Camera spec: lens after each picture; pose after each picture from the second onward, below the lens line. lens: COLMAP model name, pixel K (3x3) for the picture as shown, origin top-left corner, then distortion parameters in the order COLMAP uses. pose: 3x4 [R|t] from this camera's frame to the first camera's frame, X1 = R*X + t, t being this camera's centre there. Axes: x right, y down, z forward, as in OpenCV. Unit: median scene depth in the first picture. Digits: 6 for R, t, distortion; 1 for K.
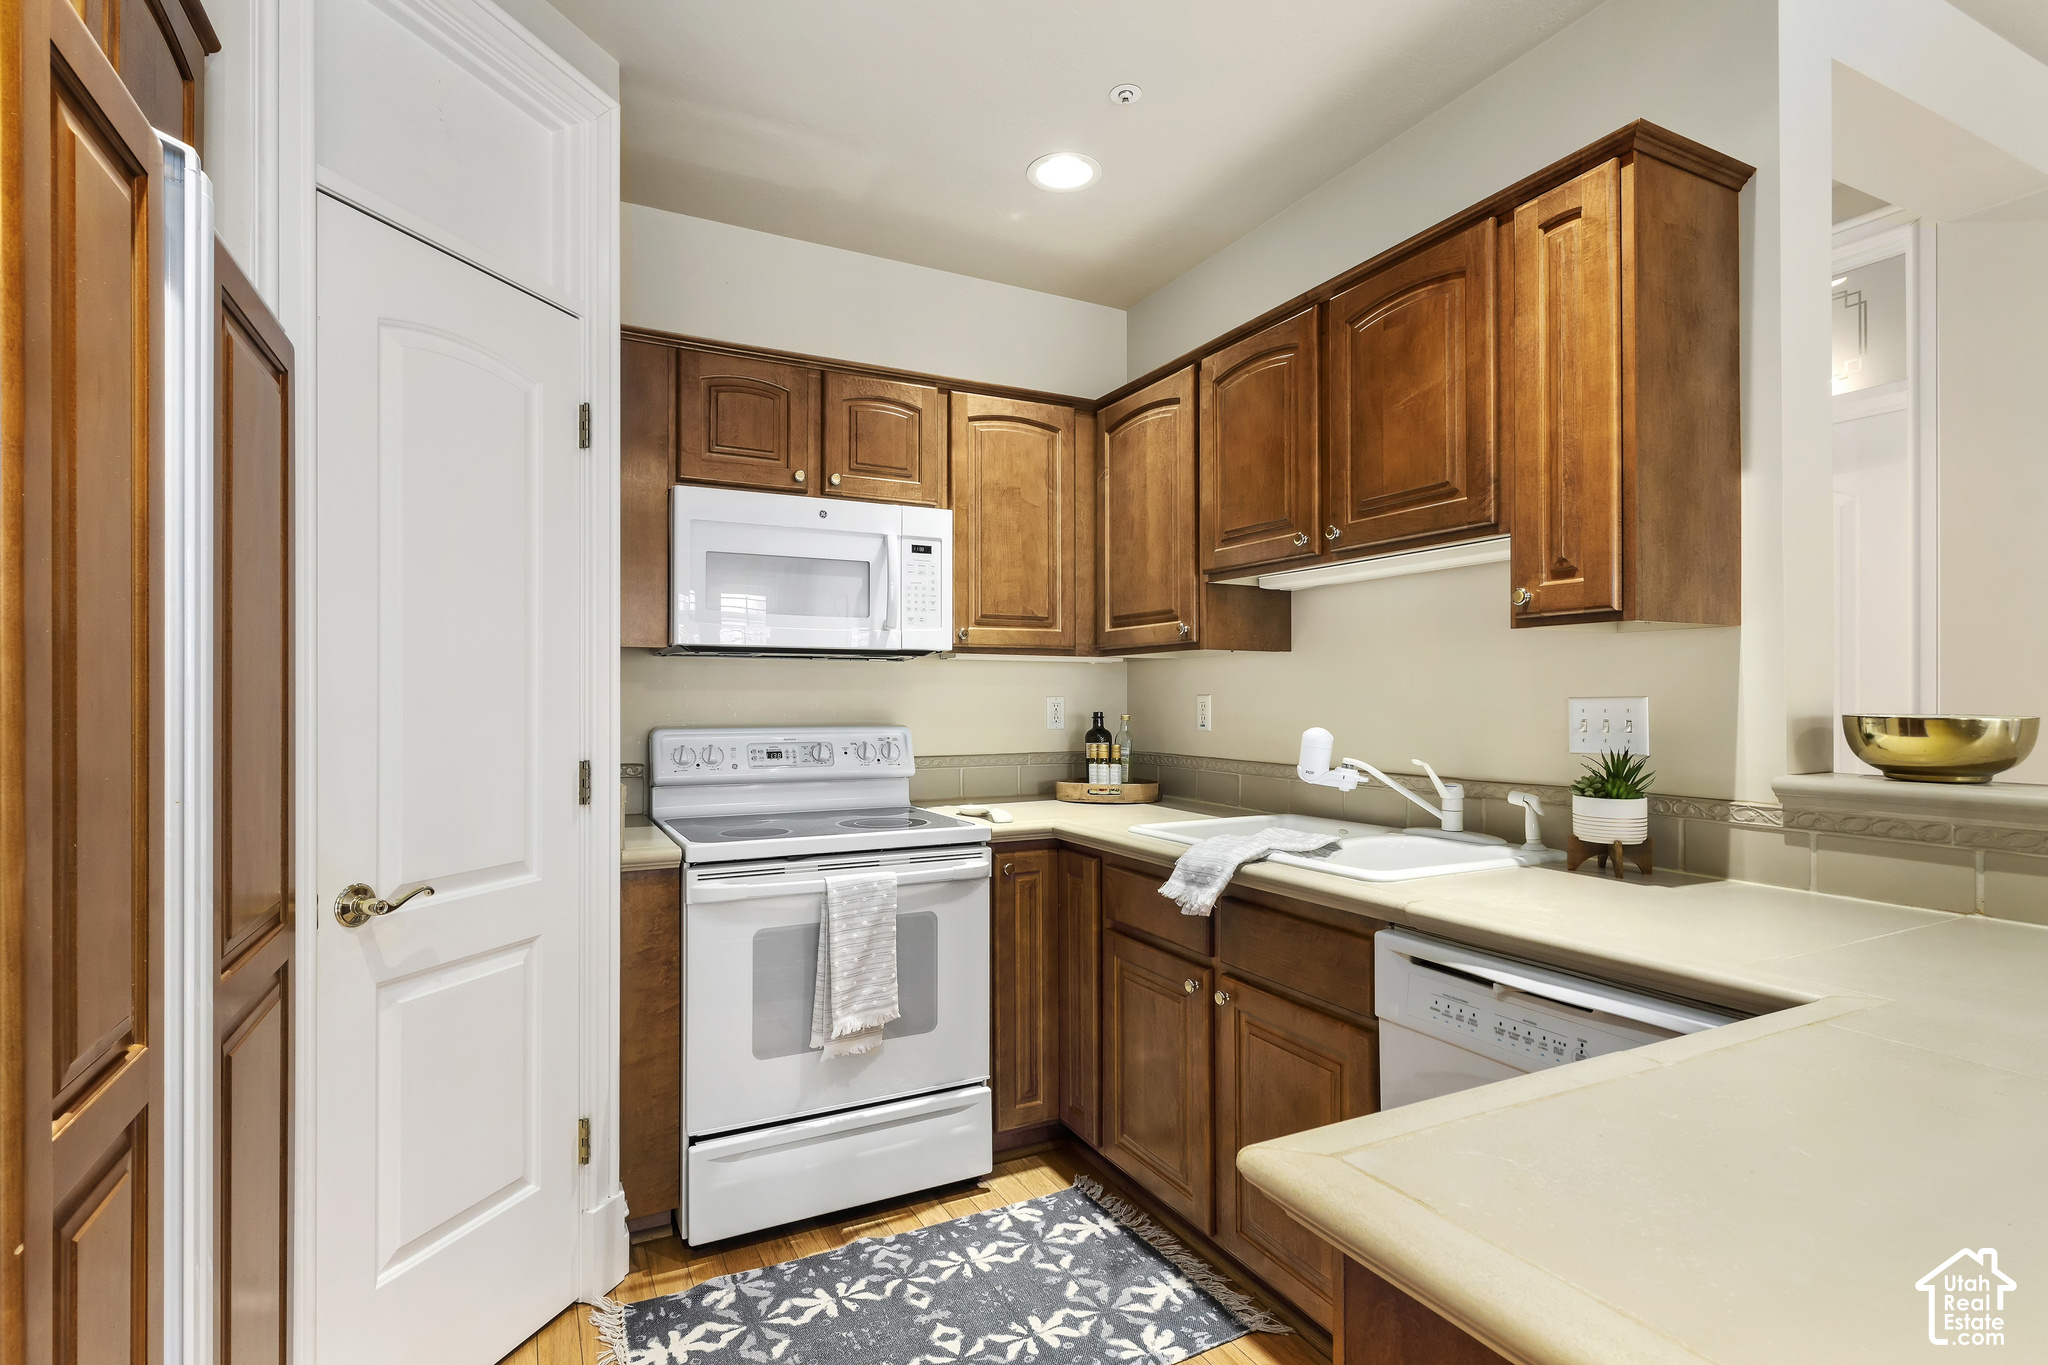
lens RADIAL K [[975.1, 0, 1013.7], [0, 975.1, 677.9], [0, 0, 1]] dist [0.001182, -0.000092]
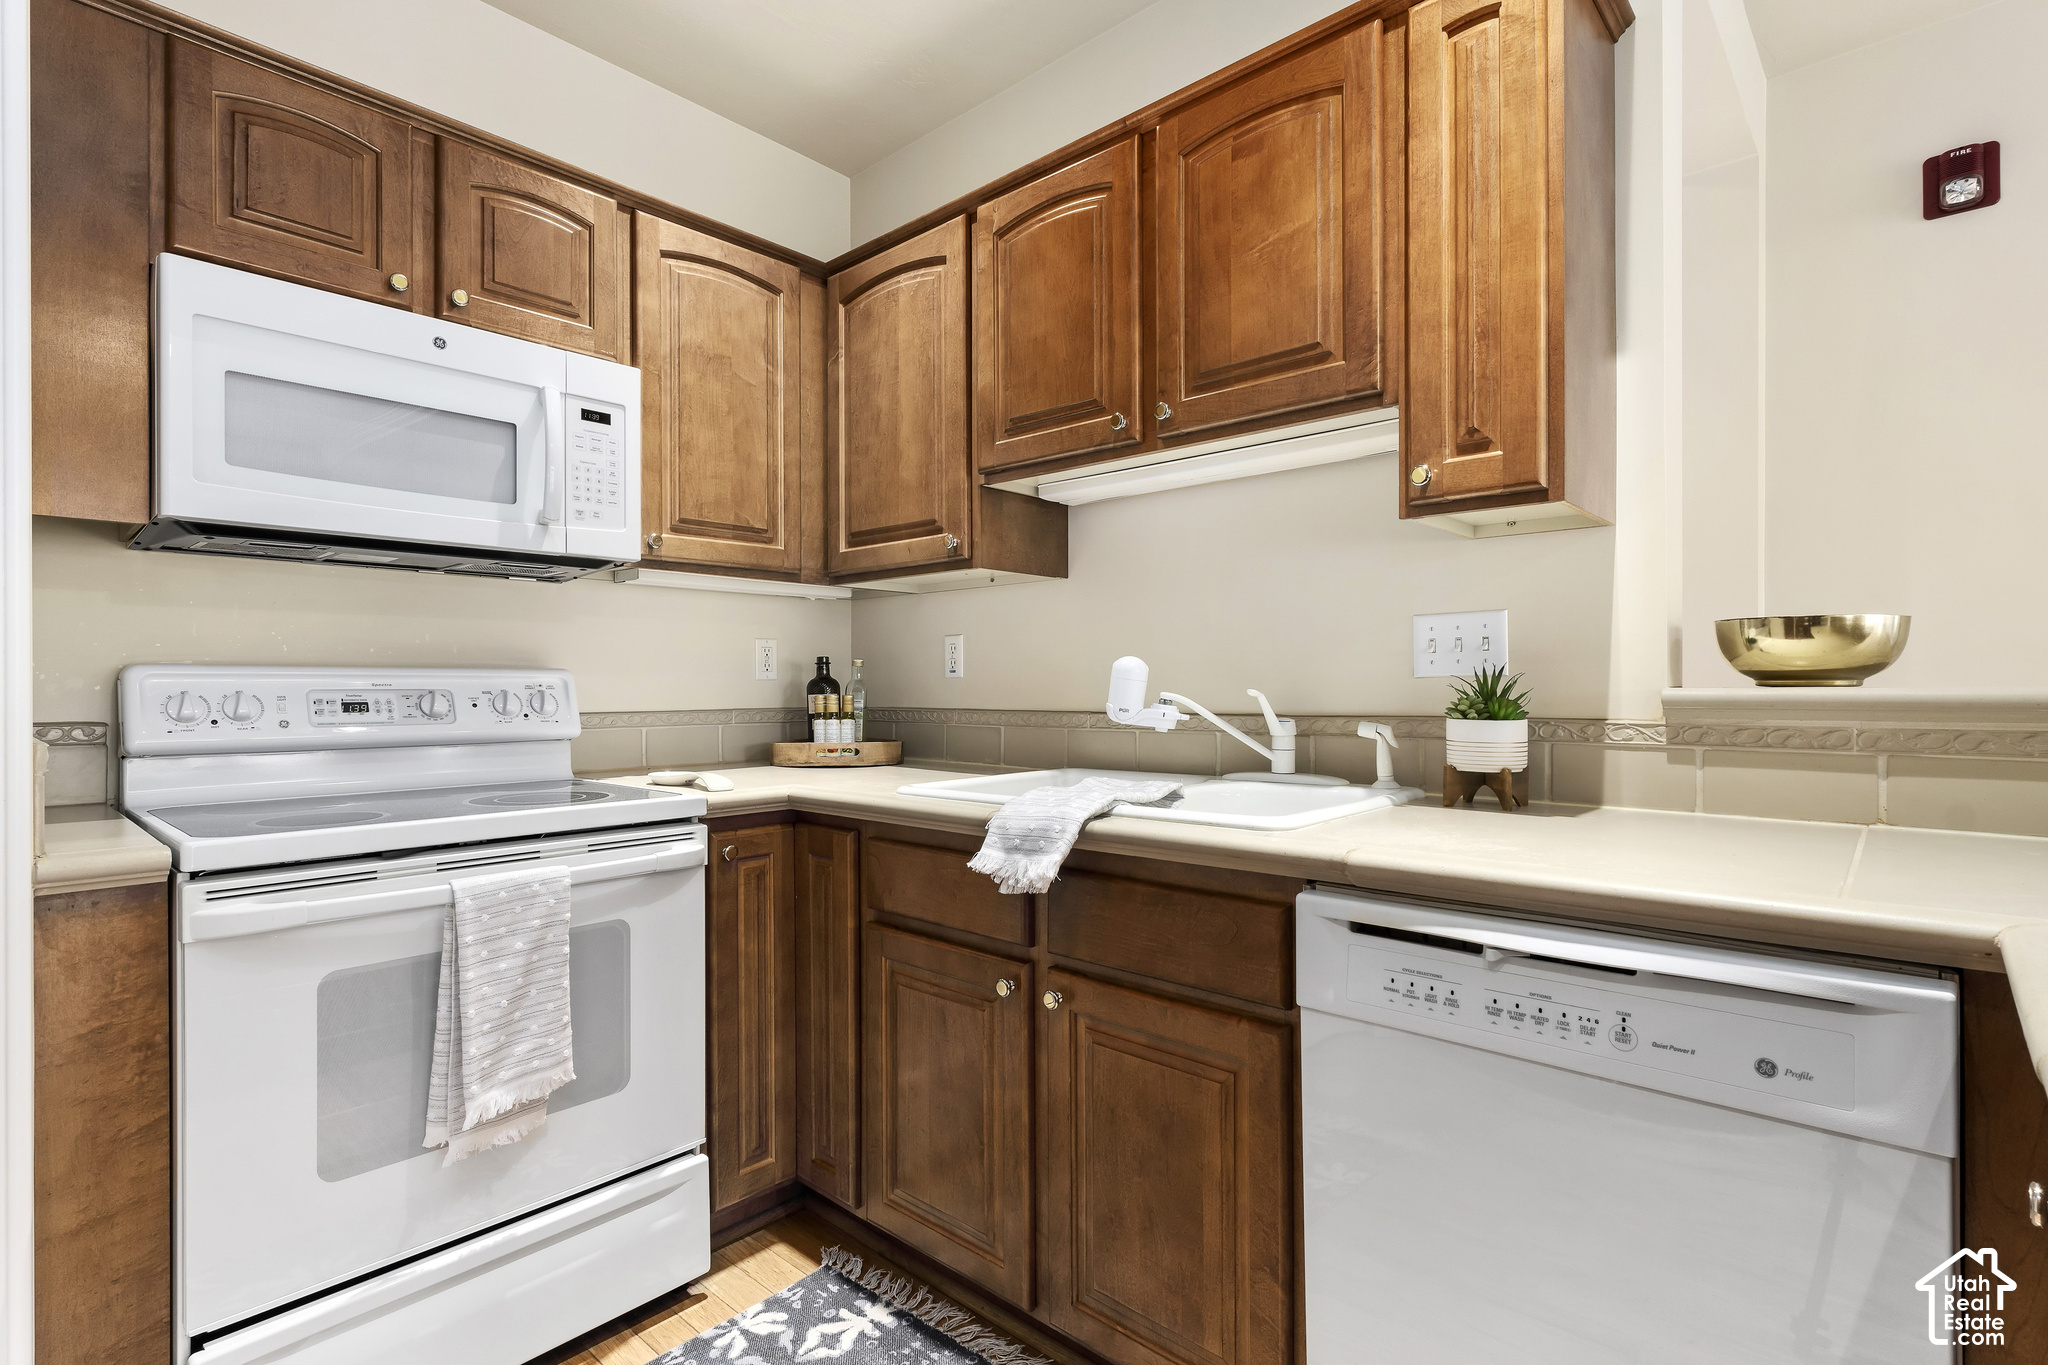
lens RADIAL K [[975.1, 0, 1013.7], [0, 975.1, 677.9], [0, 0, 1]] dist [0.001182, -0.000092]
pose [[0.936629, 0.000239, 0.350324, -0.070633], [-0.004544, 0.999924, 0.011465, 0.061319], [-0.350294, -0.012330, 0.936559, 0.267737]]
